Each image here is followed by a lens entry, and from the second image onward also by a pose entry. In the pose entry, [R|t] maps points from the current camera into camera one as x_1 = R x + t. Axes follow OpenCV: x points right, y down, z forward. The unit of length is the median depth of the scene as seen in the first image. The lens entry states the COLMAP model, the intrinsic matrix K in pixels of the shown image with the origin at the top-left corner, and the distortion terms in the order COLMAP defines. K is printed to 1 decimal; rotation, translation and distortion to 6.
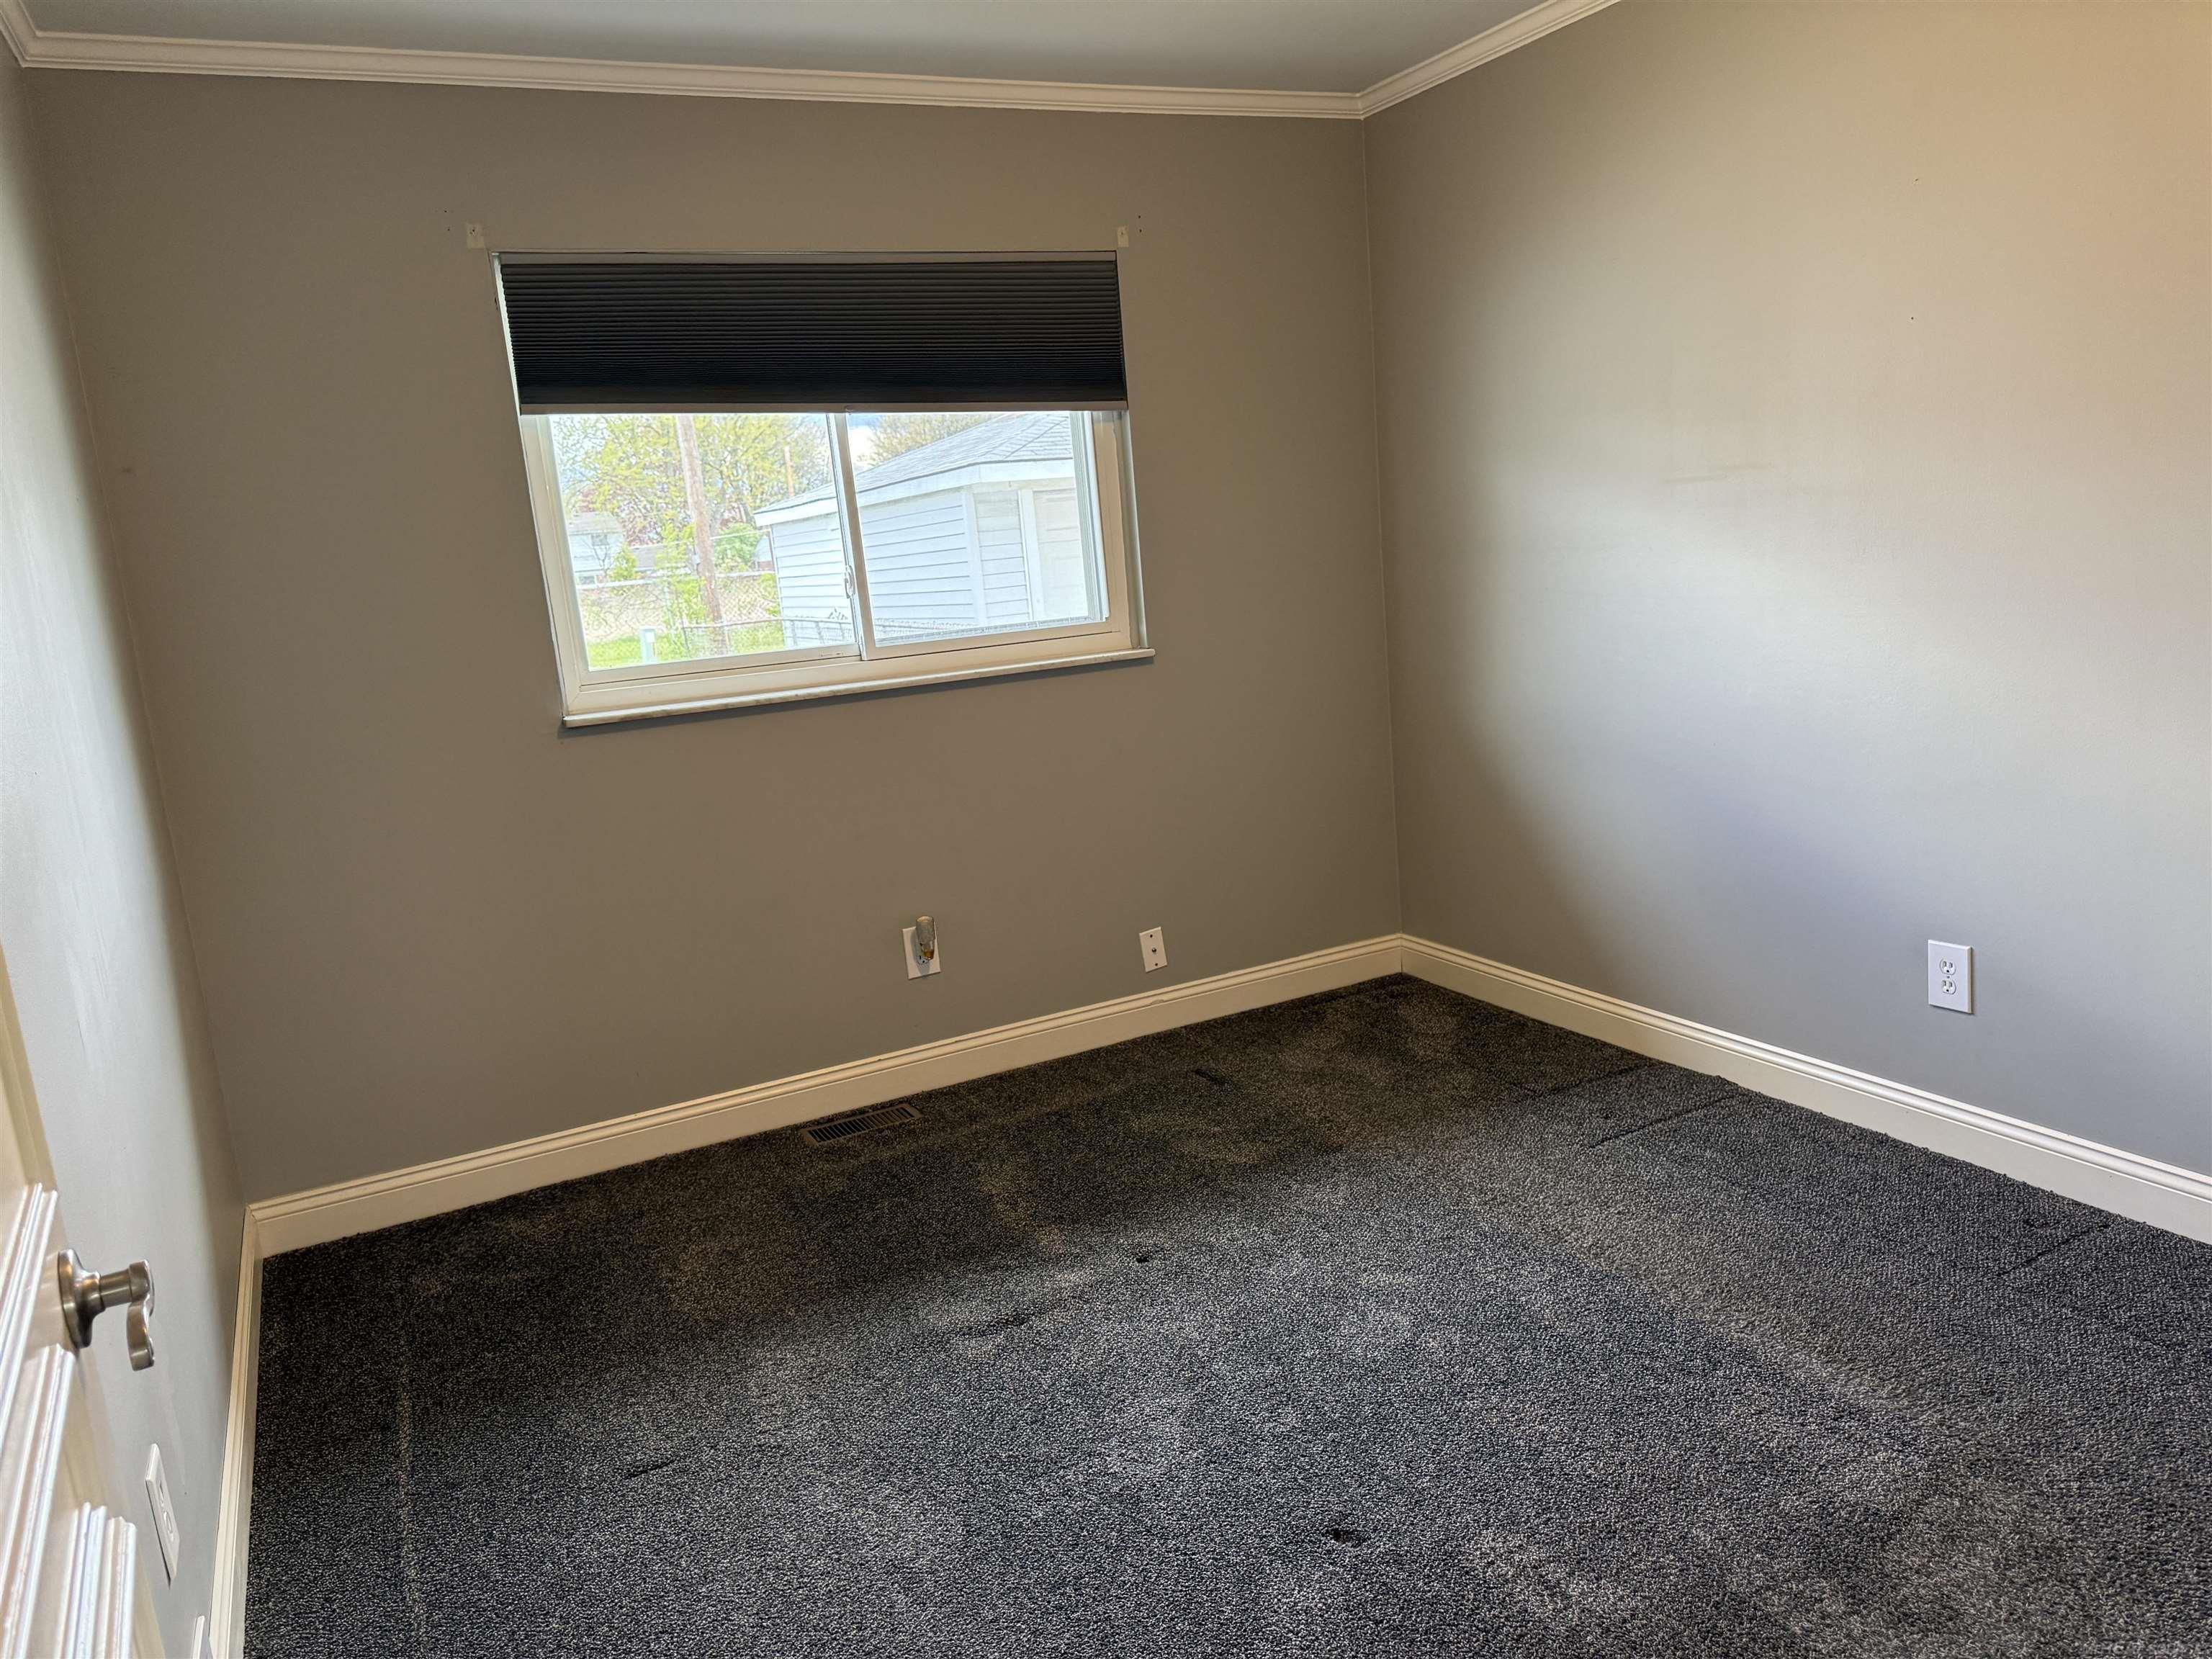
lens RADIAL K [[1547.4, 0, 1106.0], [0, 1547.4, 829.5], [0, 0, 1]] dist [-0.001850, -0.001130]
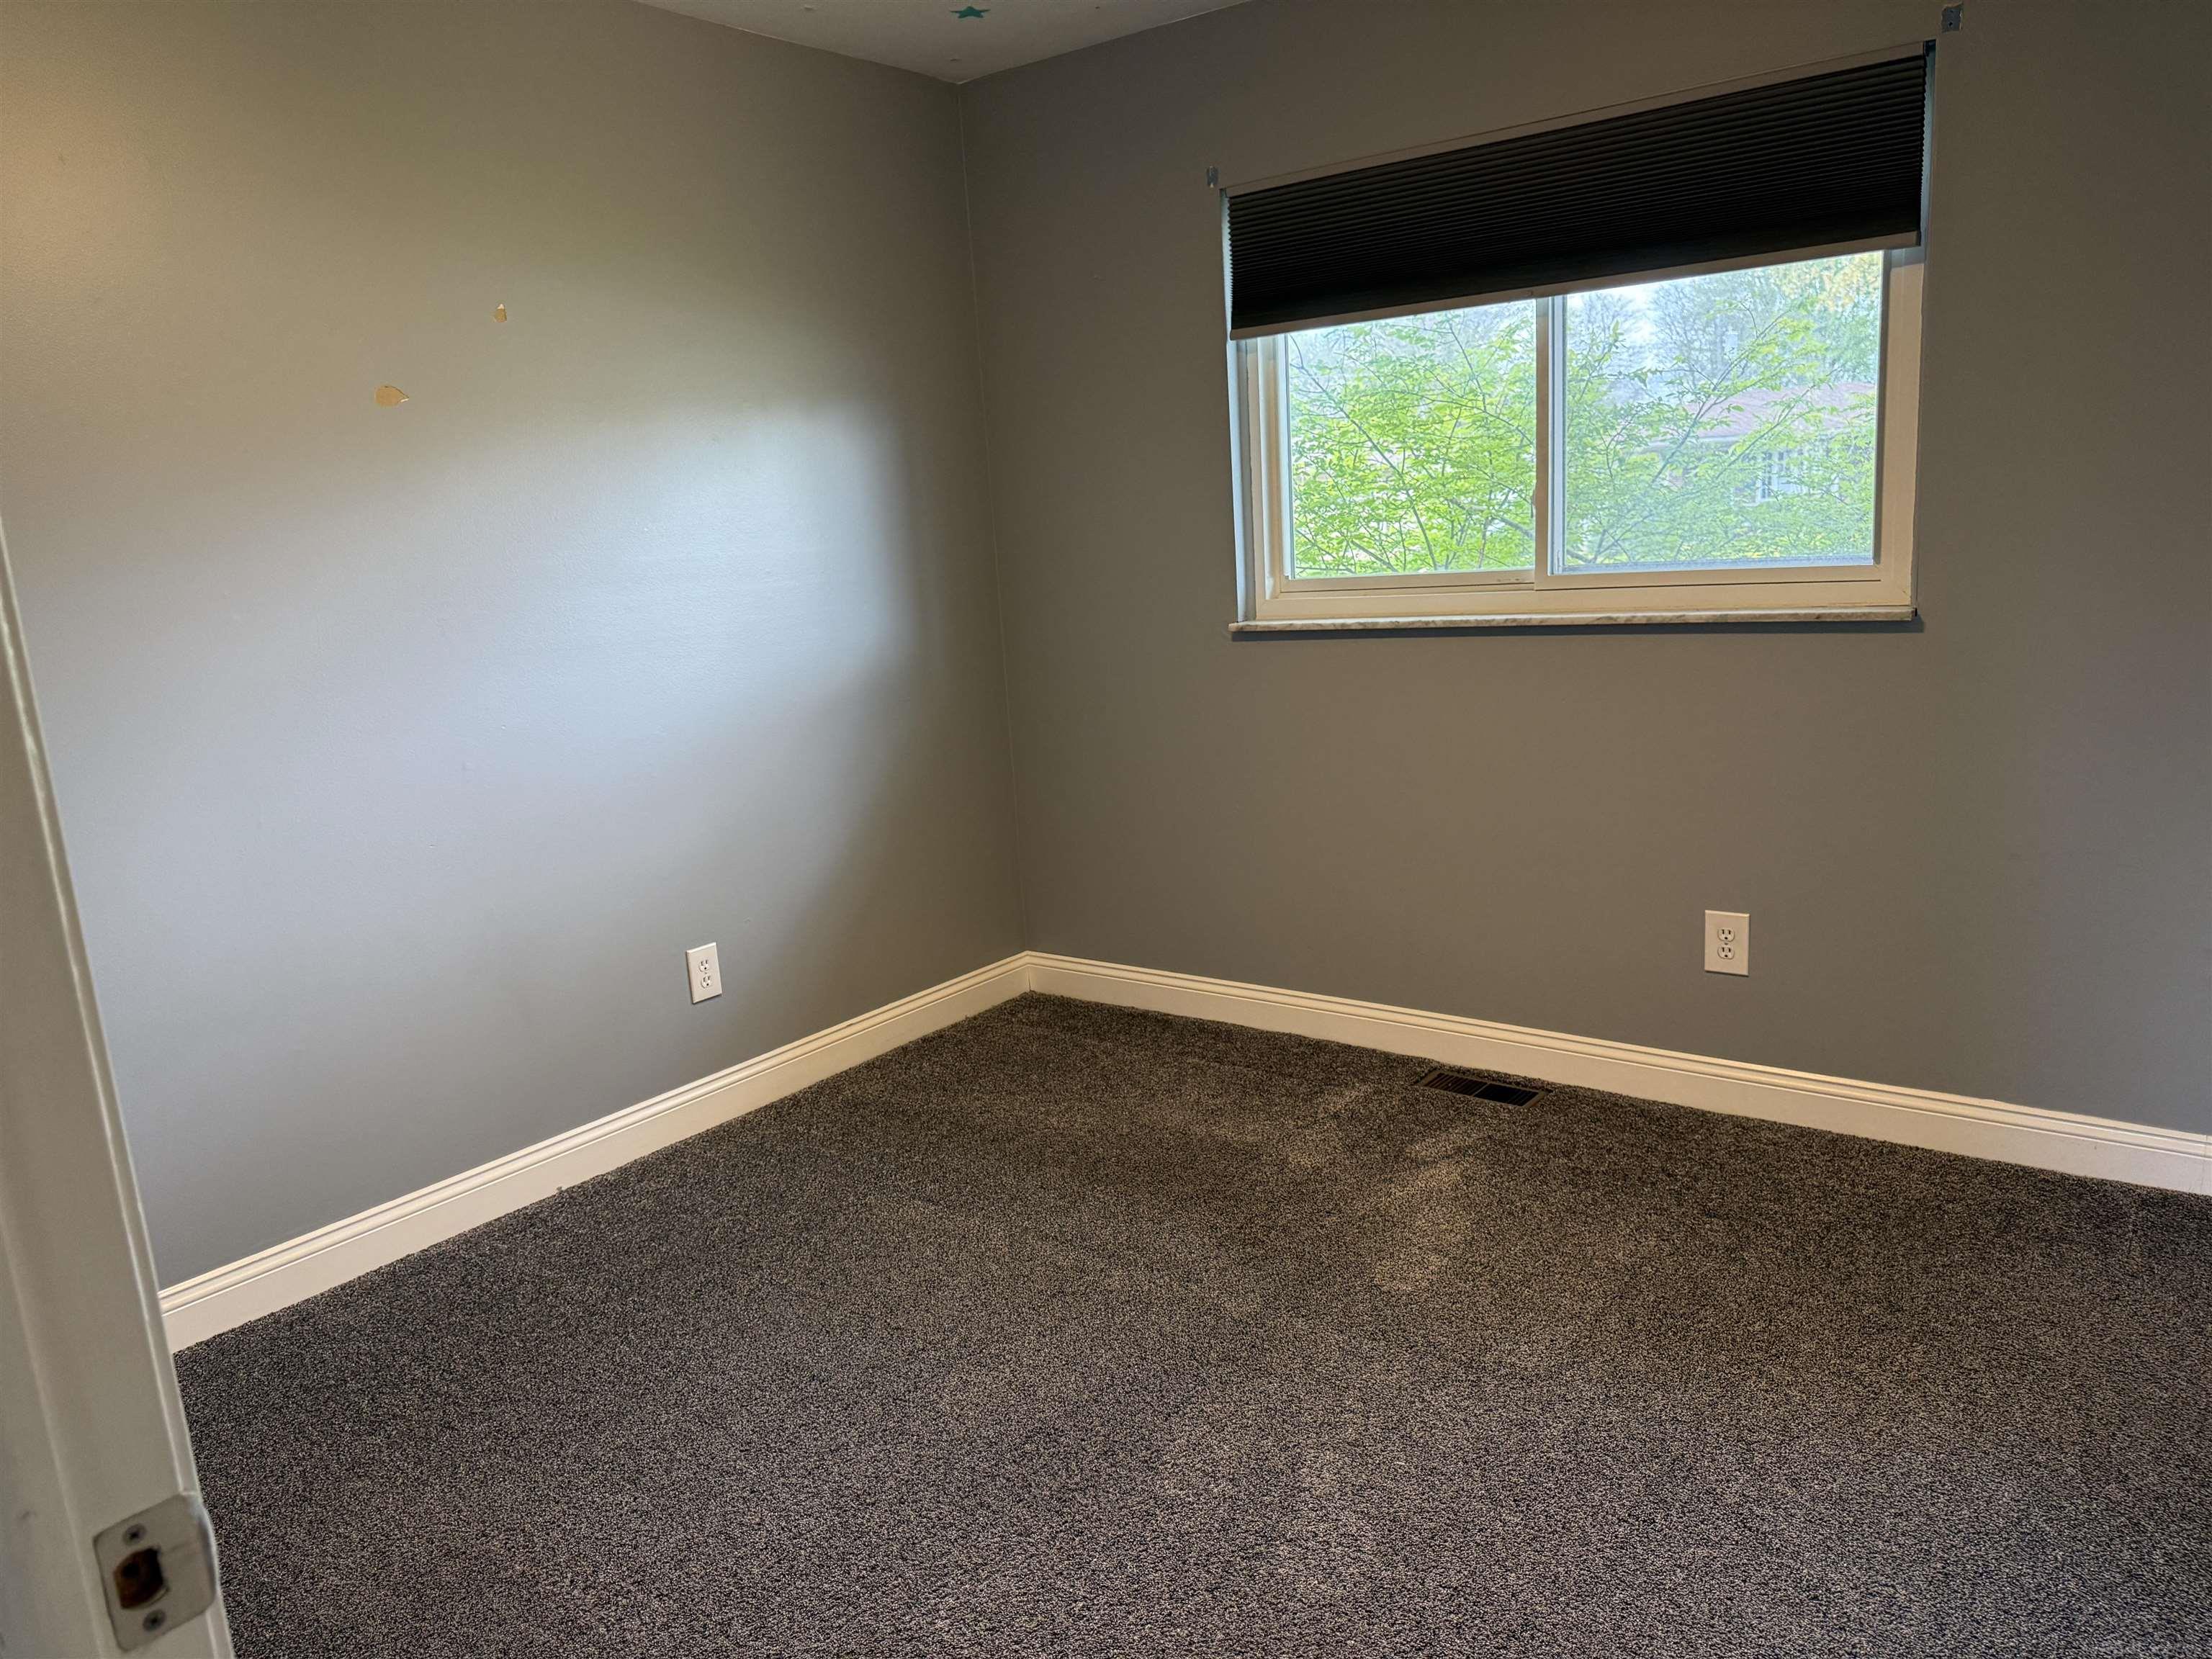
lens RADIAL K [[1589.5, 0, 1114.2], [0, 1589.5, 843.7], [0, 0, 1]] dist [0.001601, -0.005615]
pose [[0.374769, 0.229224, -0.898334, 0.601235], [-0.117092, 0.972897, 0.199401, -0.123137], [0.919694, 0.030458, 0.391452, 0.446558]]
